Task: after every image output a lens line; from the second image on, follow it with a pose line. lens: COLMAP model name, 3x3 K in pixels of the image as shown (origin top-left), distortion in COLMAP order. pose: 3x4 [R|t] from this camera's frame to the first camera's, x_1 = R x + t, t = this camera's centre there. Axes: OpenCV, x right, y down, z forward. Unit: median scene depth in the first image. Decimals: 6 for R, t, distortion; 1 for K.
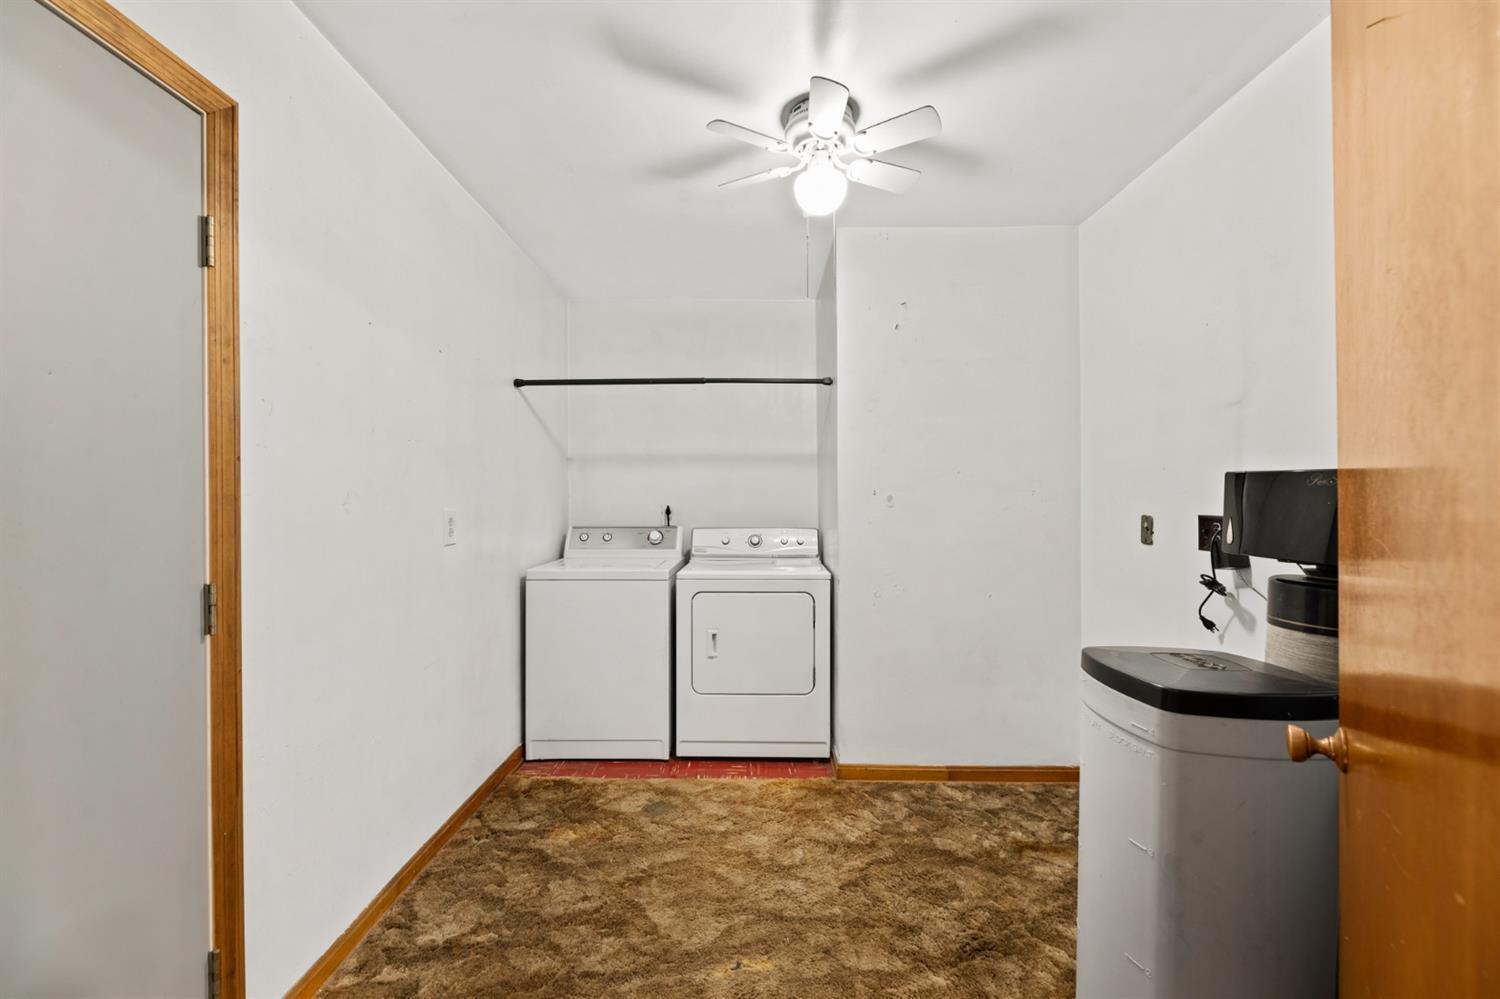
lens RADIAL K [[609.9, 0, 749.7], [0, 609.9, 504.3], [0, 0, 1]] dist [-0.003599, 0.000041]
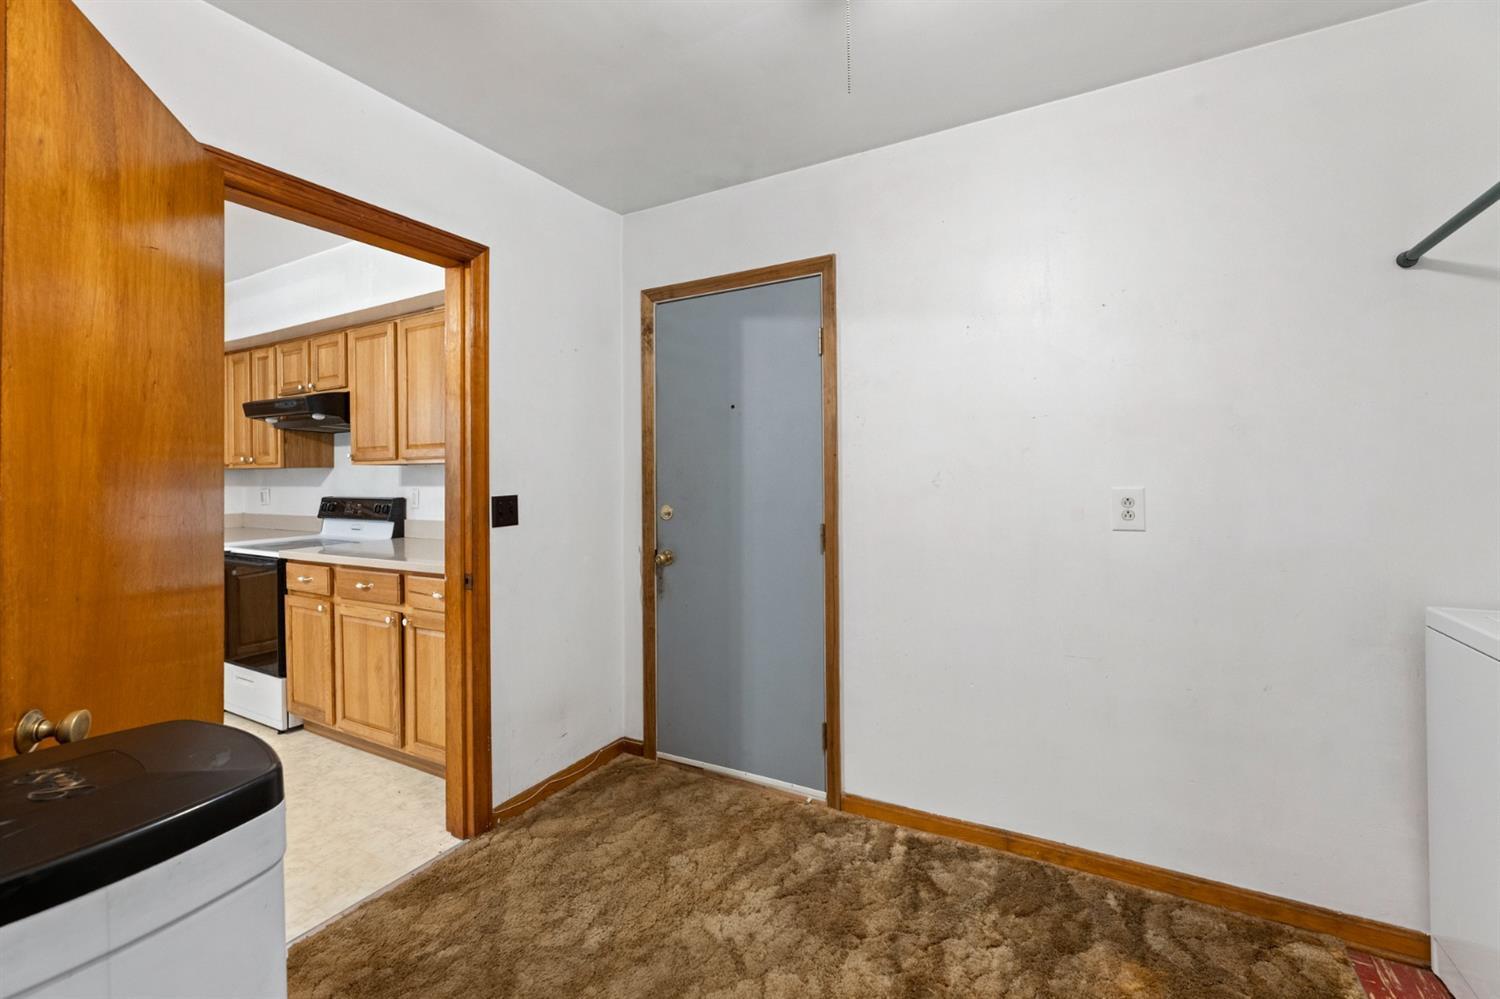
lens RADIAL K [[609.9, 0, 777.4], [0, 609.9, 479.3], [0, 0, 1]] dist [-0.003599, 0.000041]
pose [[-0.453390, -0.001720, -0.891311, 0.597627], [-0.000466, 0.999998, -0.001693, -0.001190], [0.891312, -0.000353, -0.453390, 1.224284]]
